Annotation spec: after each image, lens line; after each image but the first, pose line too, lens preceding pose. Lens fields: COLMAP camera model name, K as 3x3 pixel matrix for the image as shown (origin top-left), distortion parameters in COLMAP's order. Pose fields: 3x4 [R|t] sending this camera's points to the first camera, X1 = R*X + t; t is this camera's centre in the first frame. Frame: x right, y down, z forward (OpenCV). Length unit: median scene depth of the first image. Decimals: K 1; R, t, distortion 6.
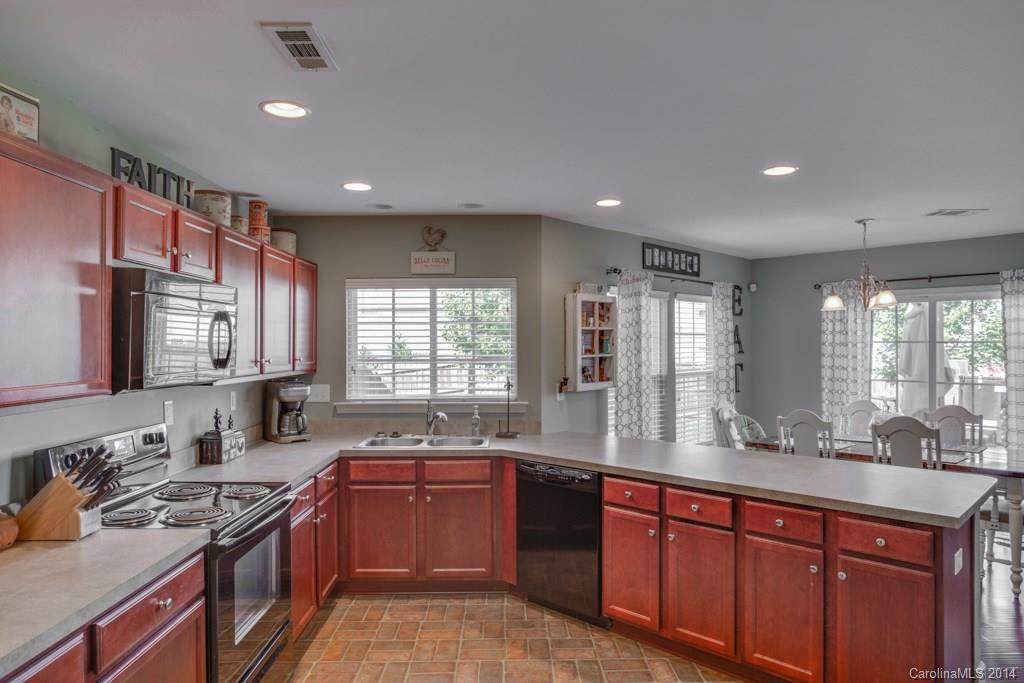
lens RADIAL K [[640.7, 0, 507.6], [0, 640.7, 343.9], [0, 0, 1]] dist [-0.025973, 0.006214]
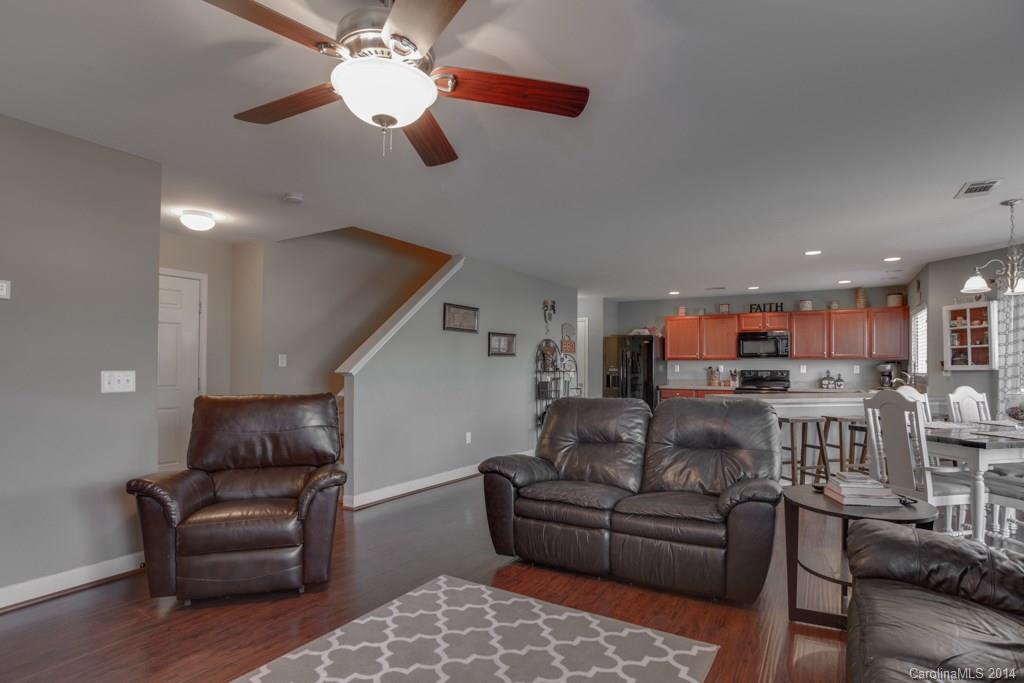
lens RADIAL K [[511.2, 0, 530.8], [0, 511.2, 364.5], [0, 0, 1]] dist [-0.038719, 0.010861]
pose [[-0.514299, -0.003885, -0.857602, 1.675192], [0.001427, 0.999984, -0.005386, 0.066682], [0.857610, -0.003994, -0.514285, 0.781697]]
